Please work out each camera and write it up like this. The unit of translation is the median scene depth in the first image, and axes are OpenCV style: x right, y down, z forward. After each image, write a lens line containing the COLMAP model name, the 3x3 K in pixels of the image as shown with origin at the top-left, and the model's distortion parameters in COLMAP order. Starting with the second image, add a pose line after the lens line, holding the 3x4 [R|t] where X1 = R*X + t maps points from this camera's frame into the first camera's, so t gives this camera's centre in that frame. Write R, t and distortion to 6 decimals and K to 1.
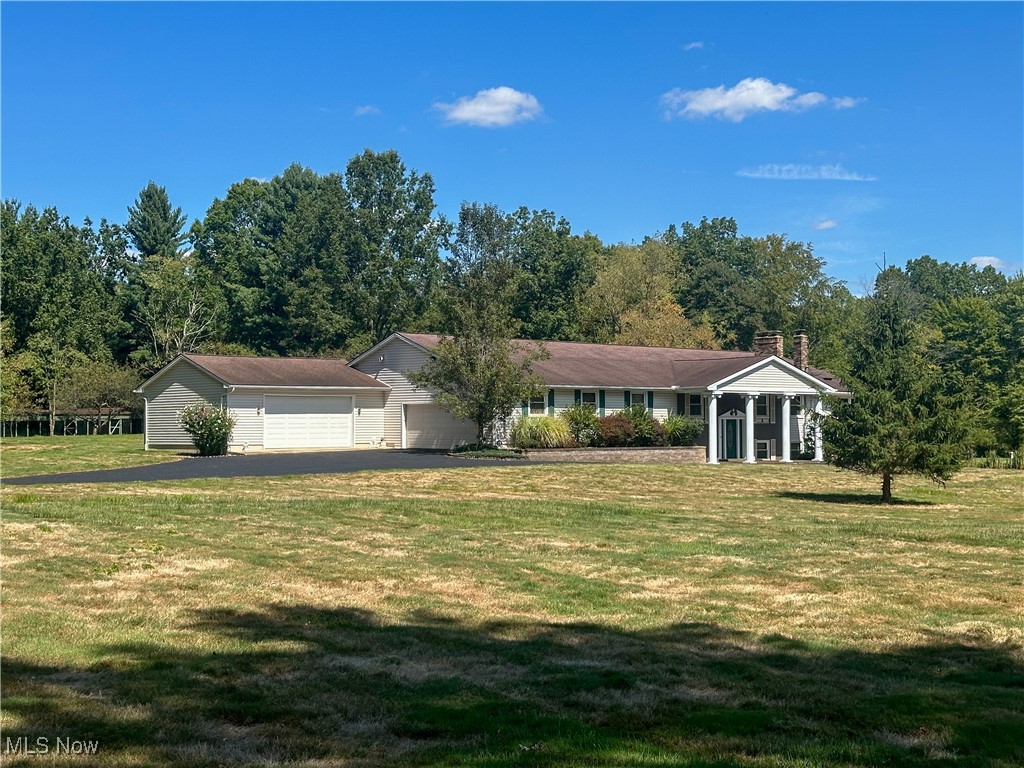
lens RADIAL K [[1435.8, 0, 512.0], [0, 1435.8, 384.0], [0, 0, 1]] dist [0.027444, 0.029121]
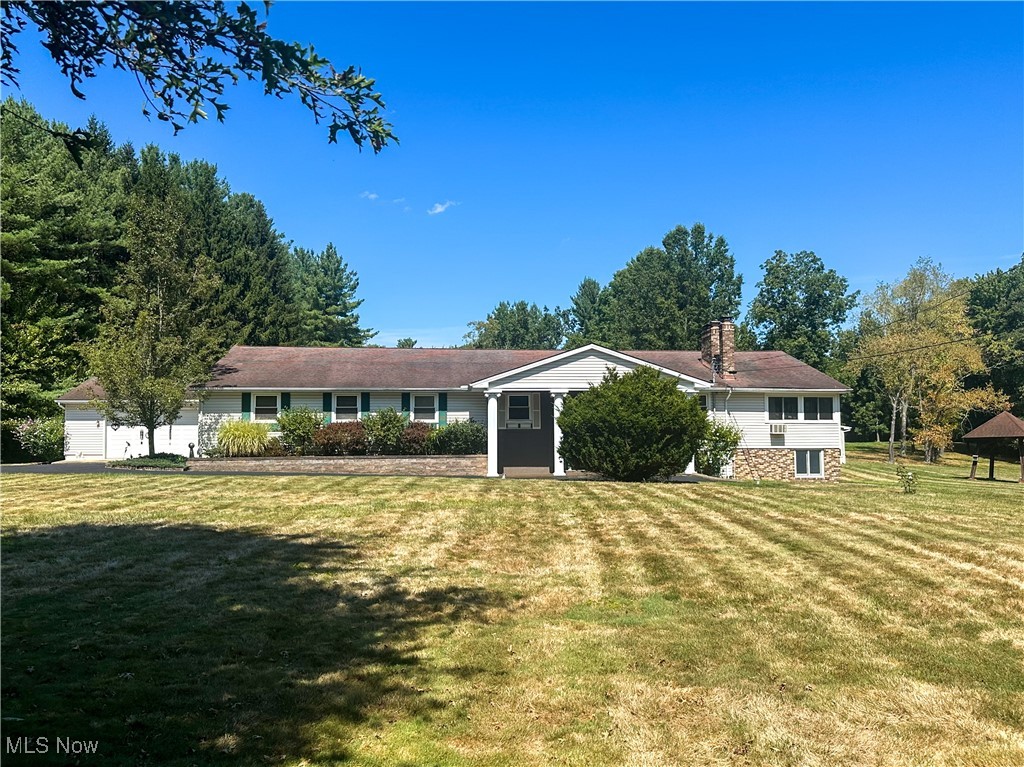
lens RADIAL K [[841.8, 0, 512.0], [0, 841.8, 383.5], [0, 0, 1]] dist [0.006810, 0.002206]
pose [[0.813028, -0.051267, -0.579963, 0.422787], [0.025055, 0.998274, -0.053120, 0.027217], [0.581685, 0.028657, 0.812909, 0.584722]]
